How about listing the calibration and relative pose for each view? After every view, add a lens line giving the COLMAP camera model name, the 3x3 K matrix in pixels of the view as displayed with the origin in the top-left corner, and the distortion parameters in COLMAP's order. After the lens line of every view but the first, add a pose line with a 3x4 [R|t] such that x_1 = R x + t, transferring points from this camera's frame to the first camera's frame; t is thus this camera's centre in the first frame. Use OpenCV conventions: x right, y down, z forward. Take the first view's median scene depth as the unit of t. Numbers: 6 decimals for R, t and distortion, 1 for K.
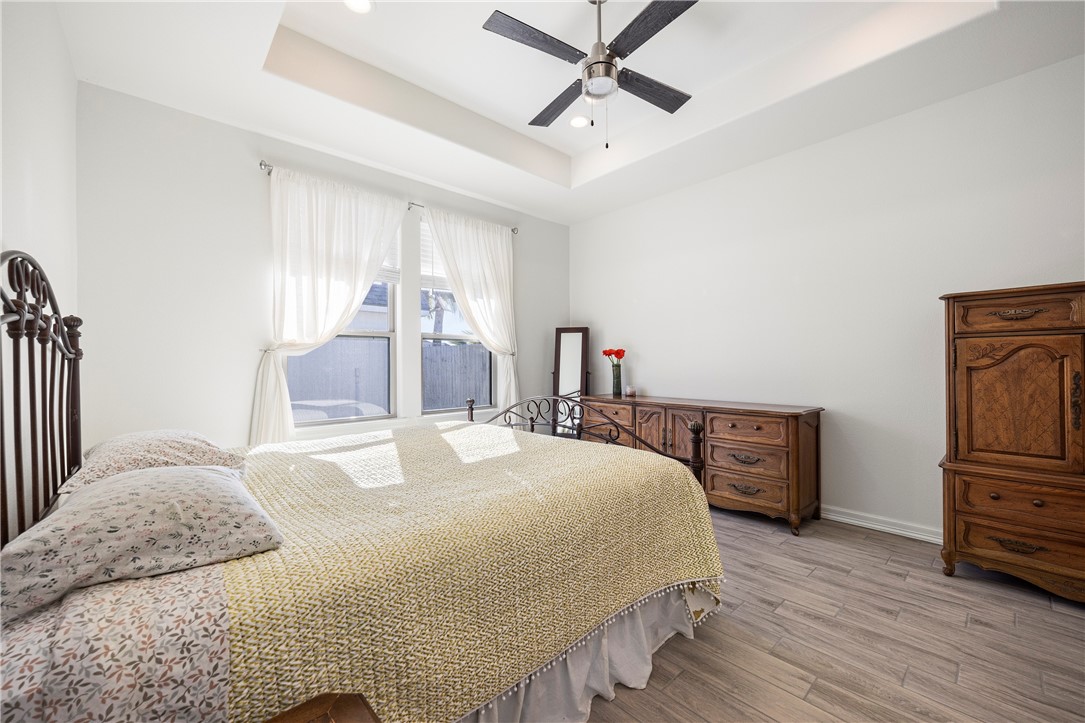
lens RADIAL K [[431.3, 0, 540.9], [0, 431.3, 361.3], [0, 0, 1]] dist [-0.000955, 0.000071]
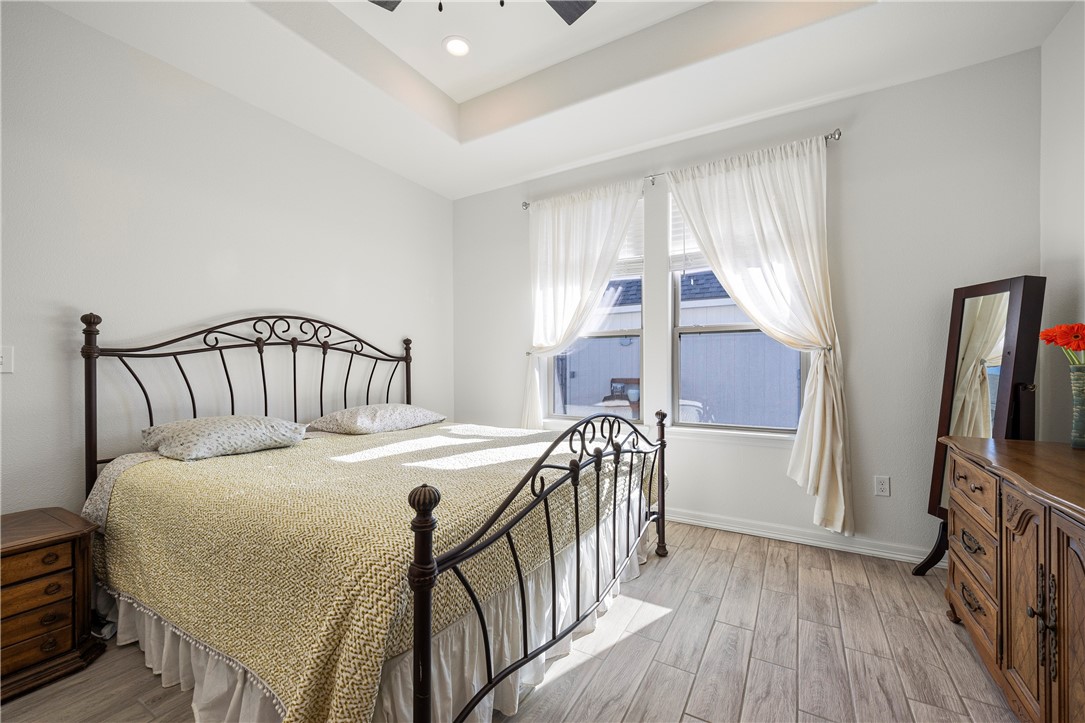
lens RADIAL K [[431.3, 0, 546.2], [0, 431.3, 365.1], [0, 0, 1]] dist [-0.000955, 0.000071]
pose [[0.292702, 0.000866, -0.956203, 0.462265], [0.003548, 0.999992, 0.001992, 0.003999], [0.956197, -0.003976, 0.292697, 0.556580]]
